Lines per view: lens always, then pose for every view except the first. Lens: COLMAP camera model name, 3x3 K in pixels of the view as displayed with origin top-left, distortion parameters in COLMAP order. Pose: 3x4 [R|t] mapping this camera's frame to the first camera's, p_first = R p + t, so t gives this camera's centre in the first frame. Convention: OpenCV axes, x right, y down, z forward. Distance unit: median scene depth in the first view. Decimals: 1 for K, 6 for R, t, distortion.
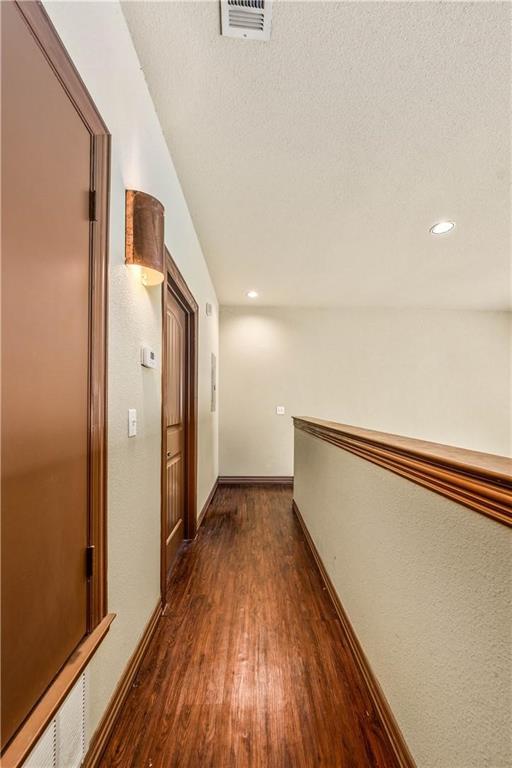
lens RADIAL K [[263.7, 0, 256.0], [0, 263.7, 390.1], [0, 0, 1]] dist [0.000478, 0.000154]
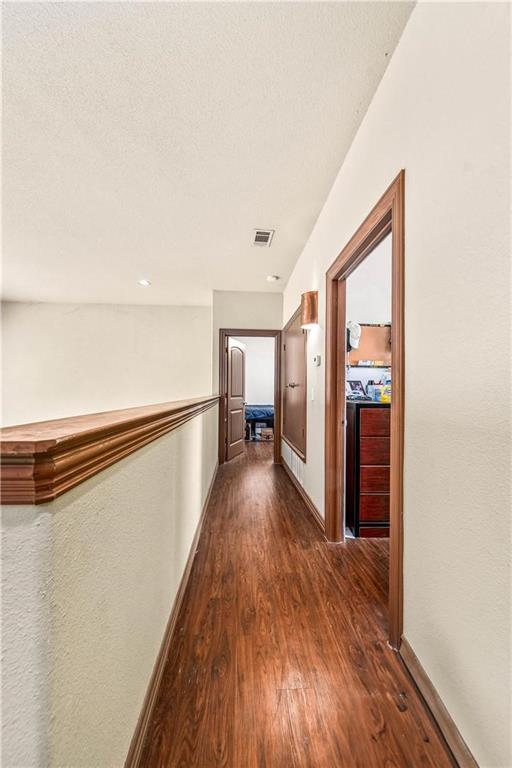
lens RADIAL K [[263.7, 0, 254.7], [0, 263.7, 387.9], [0, 0, 1]] dist [0.000478, 0.000154]
pose [[-0.998752, -0.006268, -0.049554, 0.085939], [-0.003122, 0.997989, -0.063312, 0.157270], [0.049852, -0.063078, -0.996763, 2.339111]]
